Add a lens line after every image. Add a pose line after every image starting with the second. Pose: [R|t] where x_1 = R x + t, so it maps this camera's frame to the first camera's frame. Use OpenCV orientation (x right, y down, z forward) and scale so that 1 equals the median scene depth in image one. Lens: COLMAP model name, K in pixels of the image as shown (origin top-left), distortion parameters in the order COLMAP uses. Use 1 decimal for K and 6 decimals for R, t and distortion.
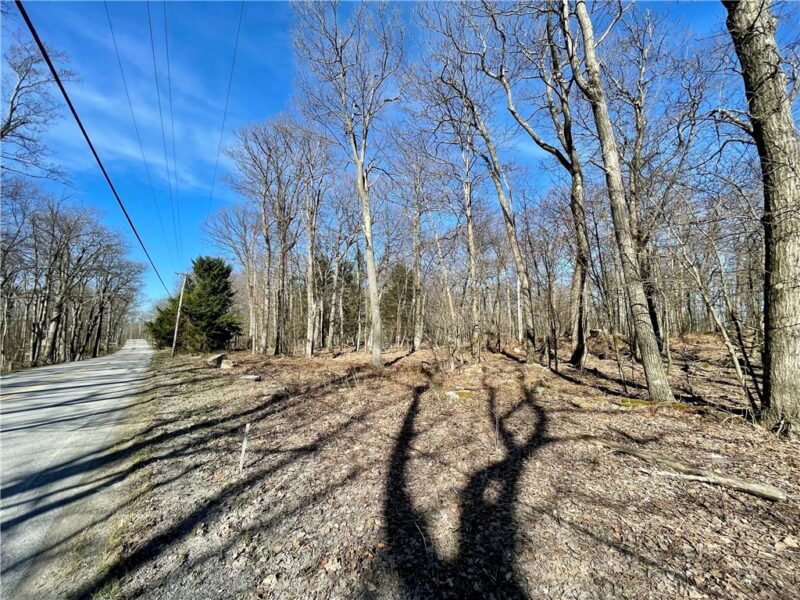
lens RADIAL K [[323.5, 0, 401.3], [0, 323.5, 300.4], [0, 0, 1]] dist [-0.000726, -0.000562]
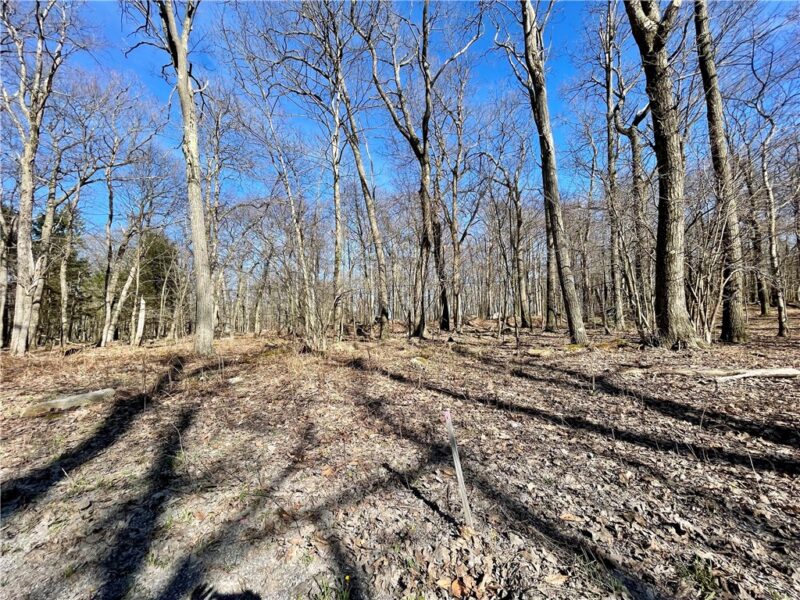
lens RADIAL K [[323.5, 0, 401.3], [0, 323.5, 300.4], [0, 0, 1]] dist [-0.000726, -0.000562]
pose [[0.751207, 0.034256, 0.659177, -0.229988], [-0.043655, 0.999044, -0.002167, 0.074173], [-0.658622, -0.027148, 0.751984, 0.222116]]
